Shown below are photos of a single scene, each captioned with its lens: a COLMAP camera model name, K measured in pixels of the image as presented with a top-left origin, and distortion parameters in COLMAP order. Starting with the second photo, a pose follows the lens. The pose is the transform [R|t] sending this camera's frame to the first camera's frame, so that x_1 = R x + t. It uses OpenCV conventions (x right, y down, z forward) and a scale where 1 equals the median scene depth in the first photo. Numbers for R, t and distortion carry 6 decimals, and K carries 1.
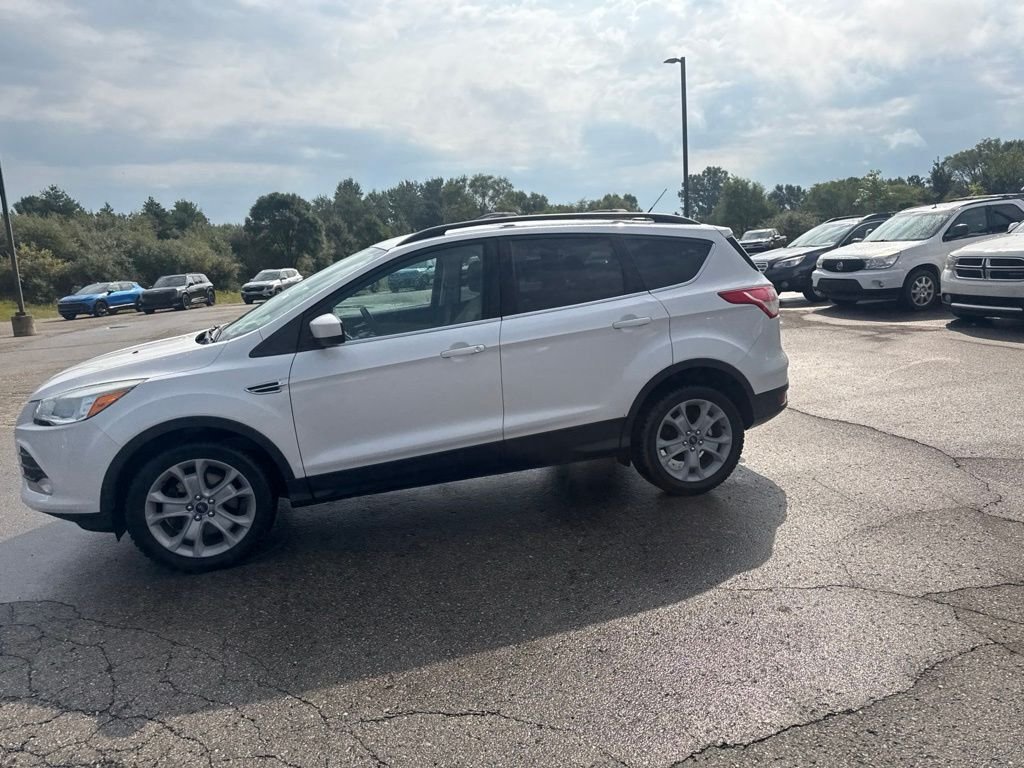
lens RADIAL K [[730.1, 0, 519.8], [0, 730.1, 376.8], [0, 0, 1]] dist [0.038872, -0.048654]
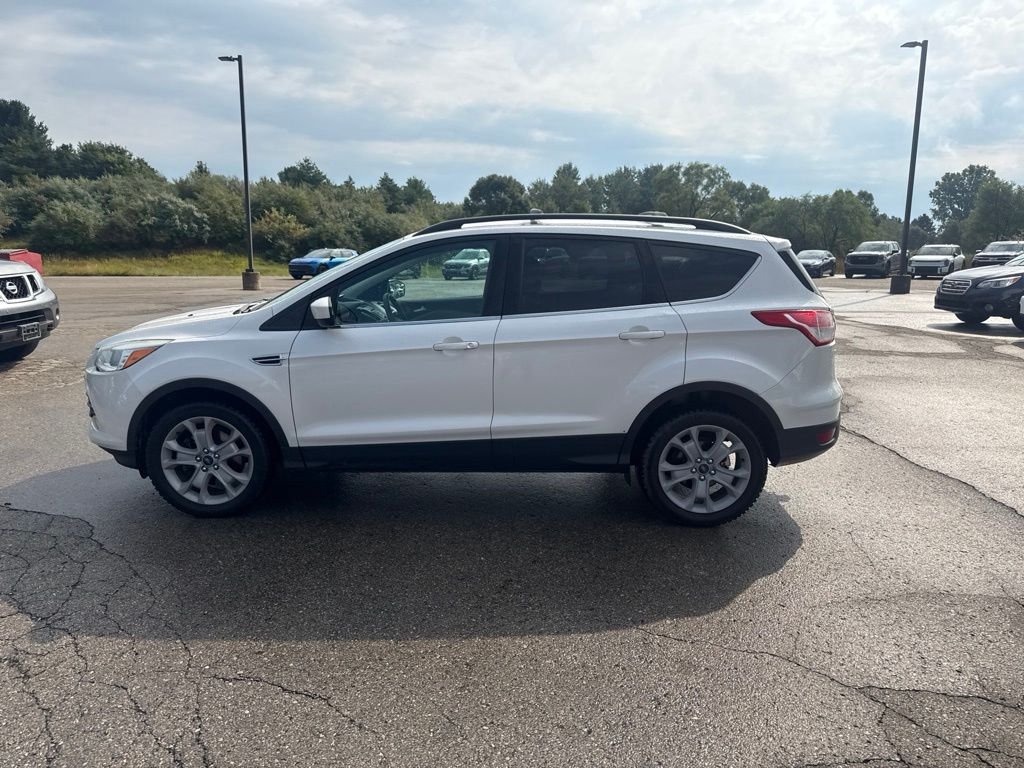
lens RADIAL K [[730.1, 0, 515.2], [0, 730.1, 390.8], [0, 0, 1]] dist [0.038872, -0.048654]
pose [[0.954866, 0.124773, -0.269559, 0.226769], [-0.115137, 0.992022, 0.051333, -0.028147], [0.273814, -0.017979, 0.961615, 0.045243]]
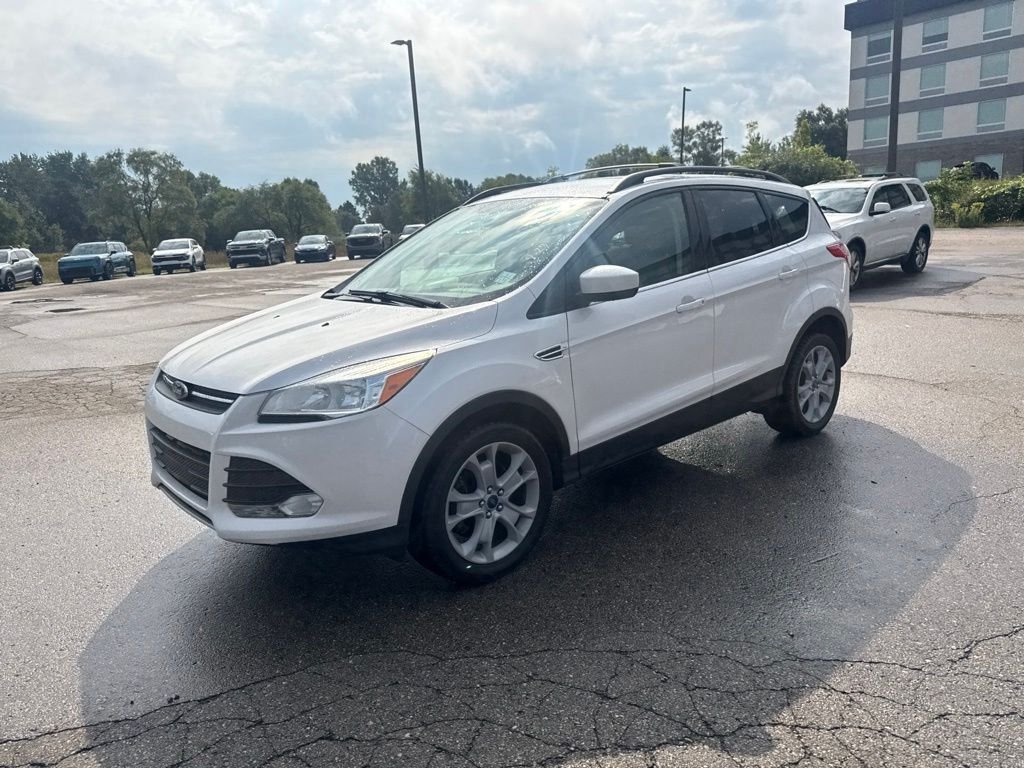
lens RADIAL K [[730.1, 0, 518.9], [0, 730.1, 378.5], [0, 0, 1]] dist [0.038872, -0.048654]
pose [[0.902357, -0.079195, 0.423650, -0.566398], [0.072713, 0.996856, 0.031471, 0.011917], [-0.424811, 0.002406, 0.905279, 0.185442]]
